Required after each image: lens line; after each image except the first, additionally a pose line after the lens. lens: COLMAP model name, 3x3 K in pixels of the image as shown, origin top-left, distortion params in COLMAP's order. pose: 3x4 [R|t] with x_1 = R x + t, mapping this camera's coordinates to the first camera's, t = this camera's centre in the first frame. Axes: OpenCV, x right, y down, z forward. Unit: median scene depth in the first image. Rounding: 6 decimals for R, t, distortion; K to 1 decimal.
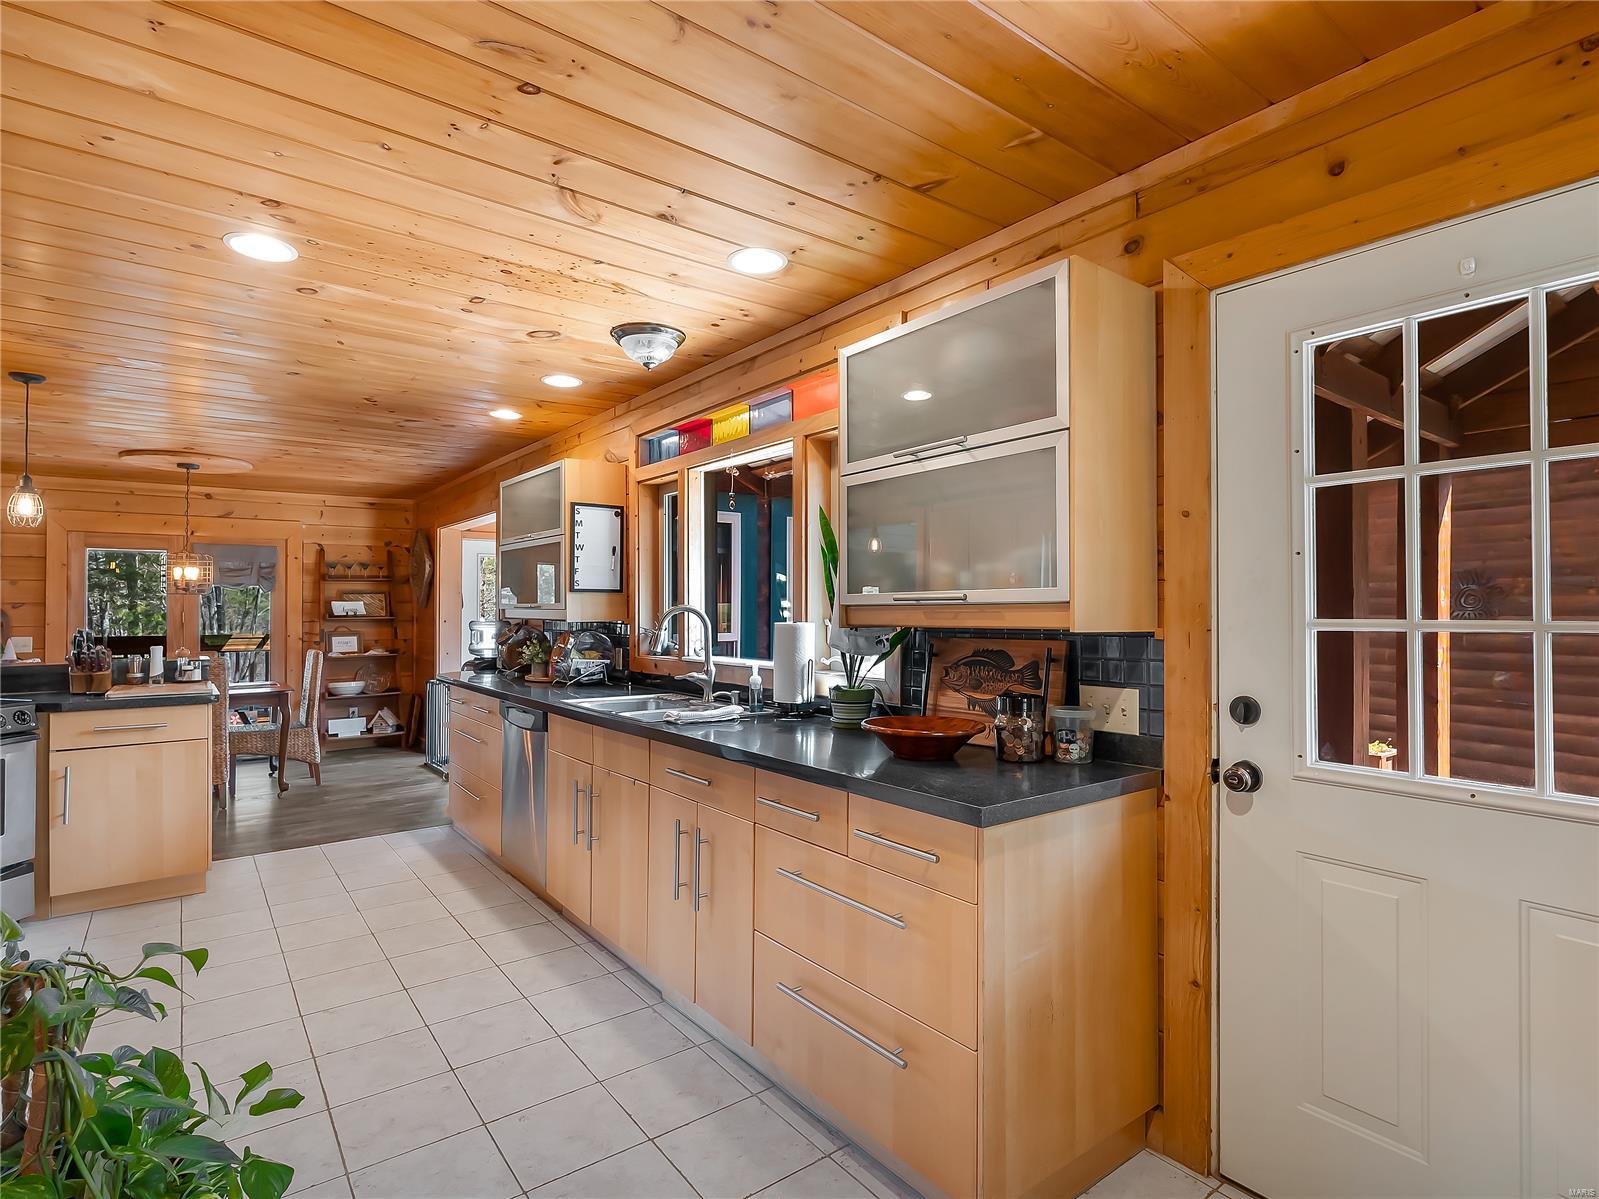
lens RADIAL K [[806.4, 0, 805.8], [0, 806.4, 604.7], [0, 0, 1]] dist [-0.001751, -0.001902]
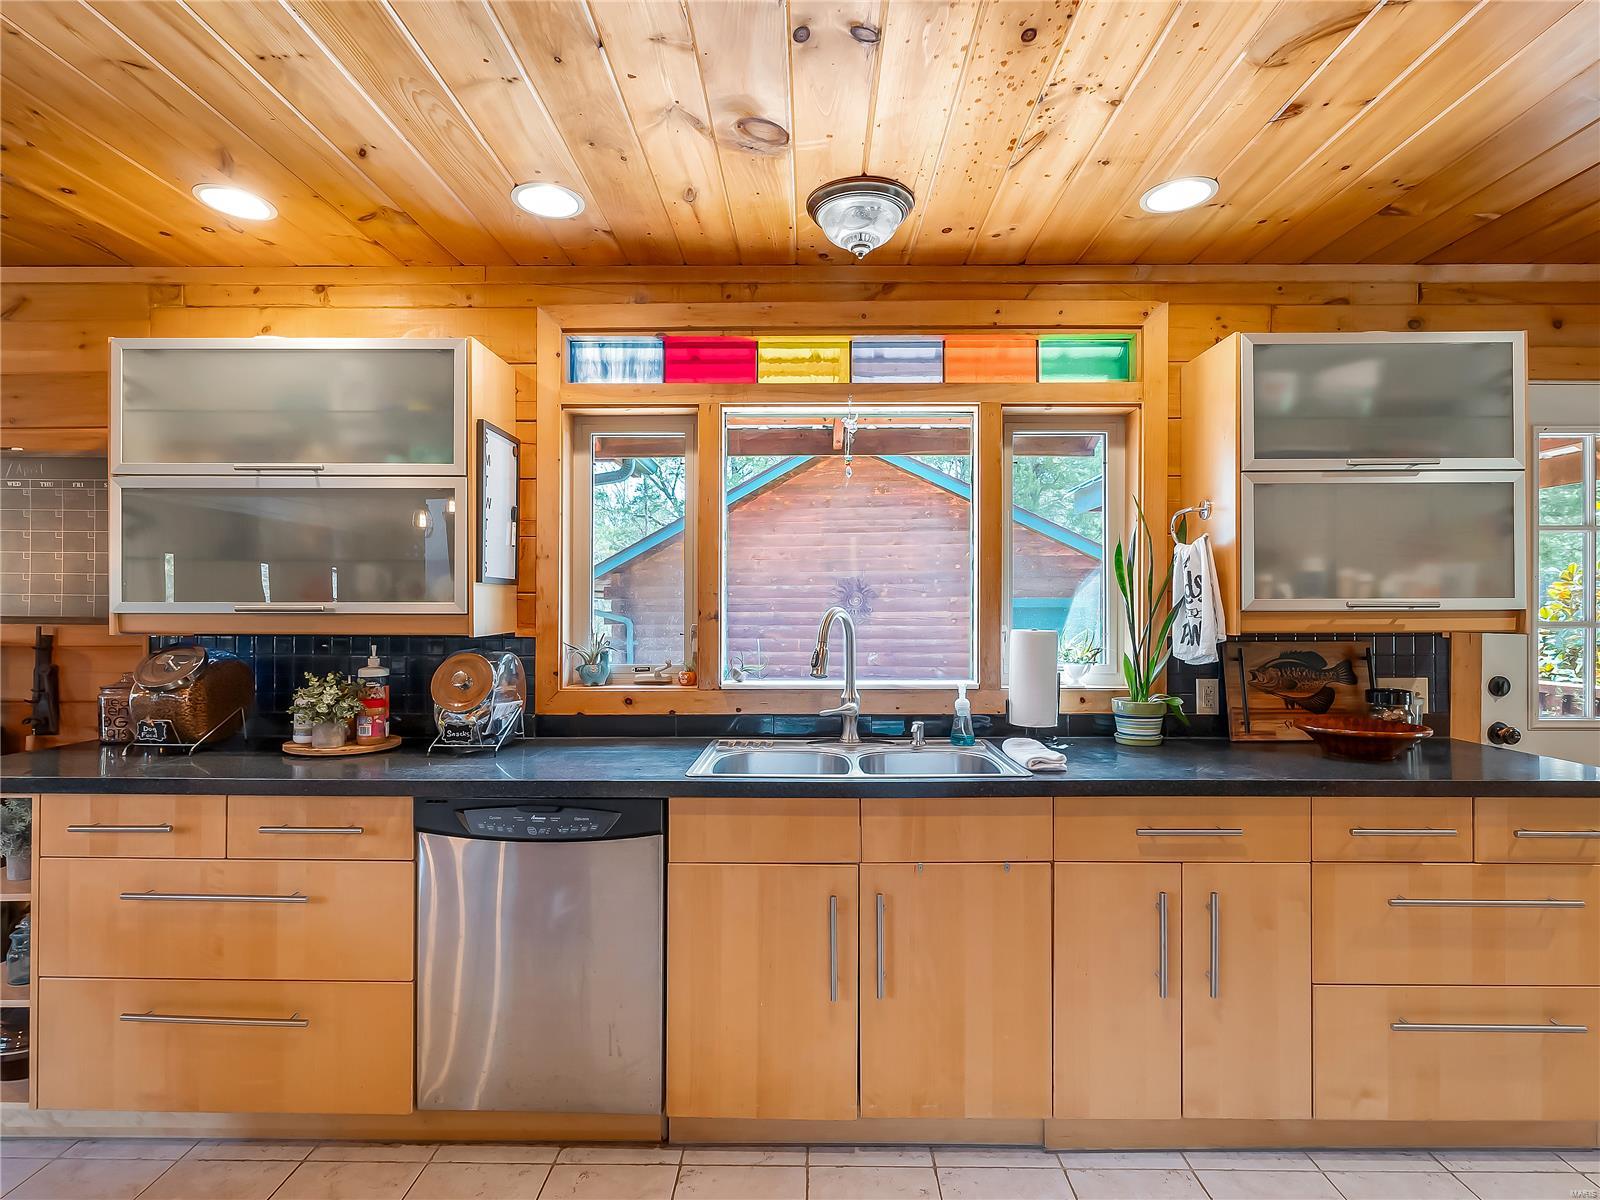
lens RADIAL K [[807.0, 0, 807.8], [0, 807.0, 608.6], [0, 0, 1]] dist [-0.001751, -0.001902]
pose [[0.623748, -0.002981, 0.781620, -0.415276], [-0.005355, 0.999953, 0.008087, -0.002914], [-0.781607, -0.009230, 0.623702, 0.341002]]
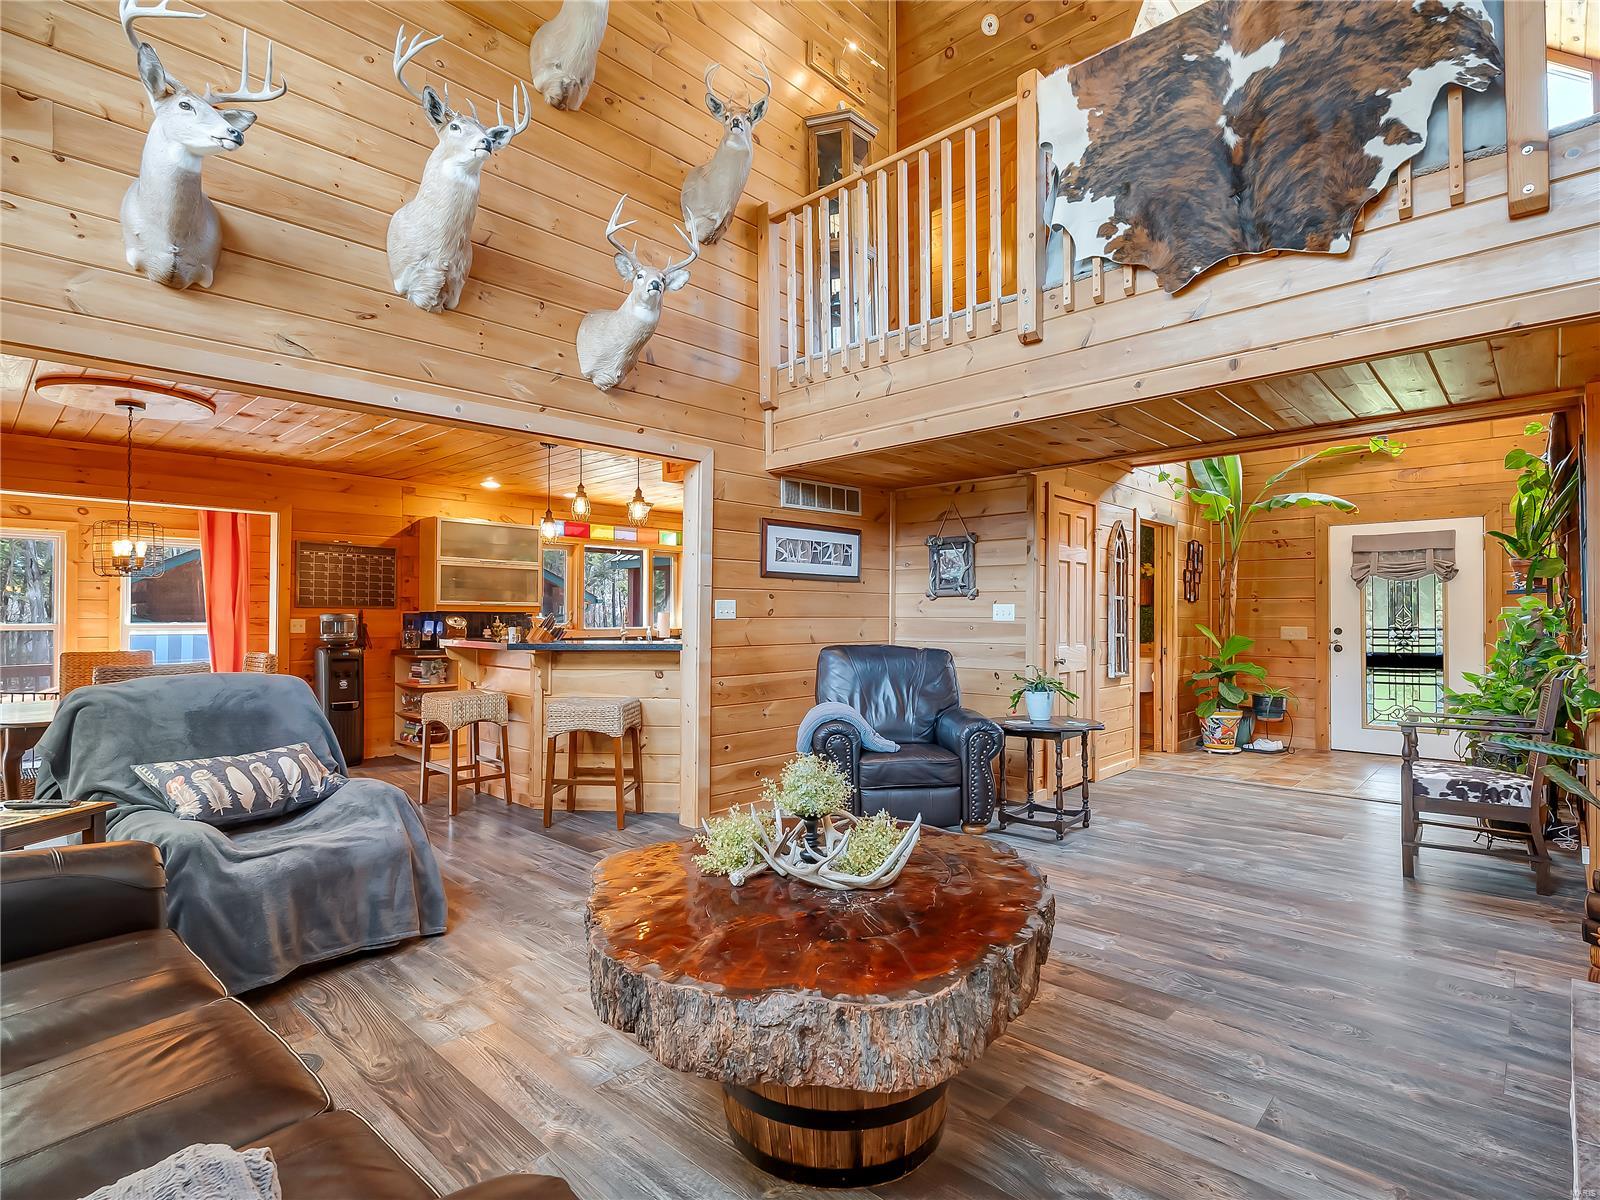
lens RADIAL K [[807.0, 0, 798.6], [0, 807.0, 609.7], [0, 0, 1]] dist [-0.001751, -0.001902]
pose [[-0.140056, 0.015187, 0.990027, -1.510220], [-0.004805, 0.999860, -0.016017, 0.027124], [-0.990132, -0.007000, -0.139963, 0.470183]]
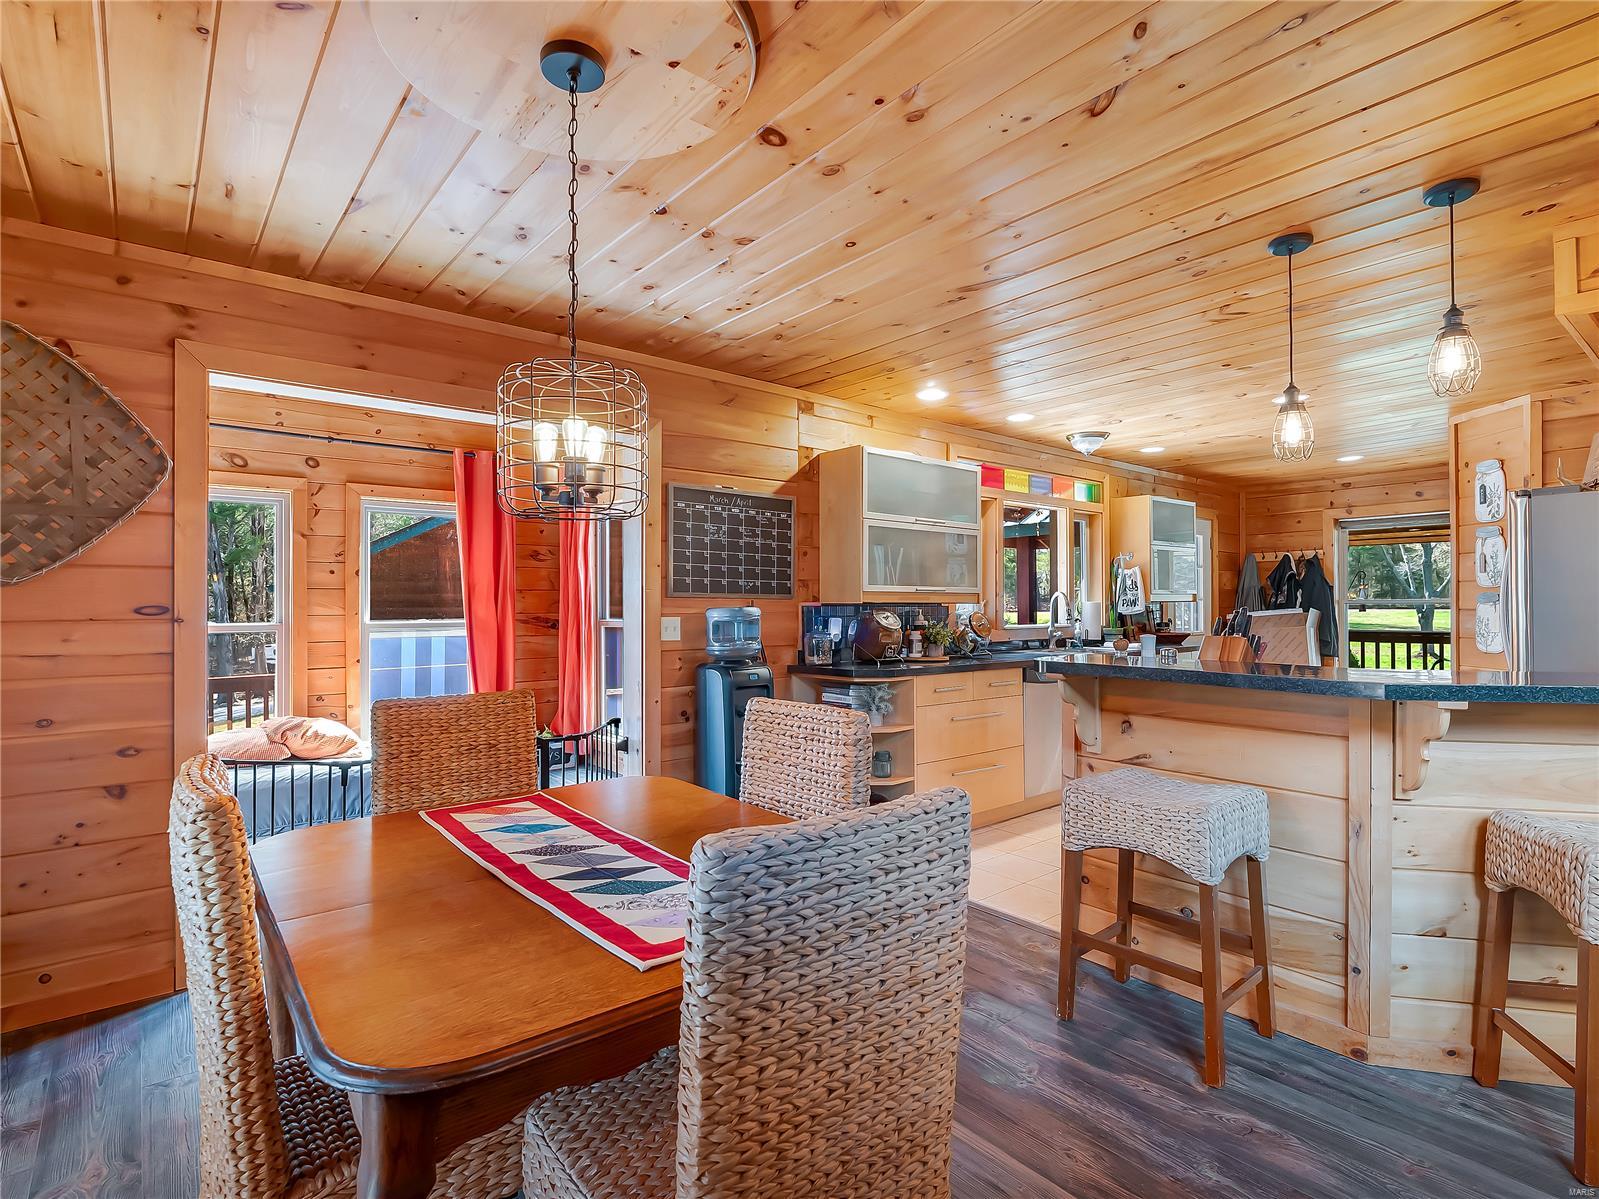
lens RADIAL K [[806.4, 0, 800.2], [0, 806.4, 592.4], [0, 0, 1]] dist [-0.001751, -0.001902]
pose [[-0.012073, 0.019181, 0.999743, -1.007396], [-0.000171, 0.999816, -0.019184, 0.018464], [-0.999927, -0.000403, -0.012068, 0.871394]]
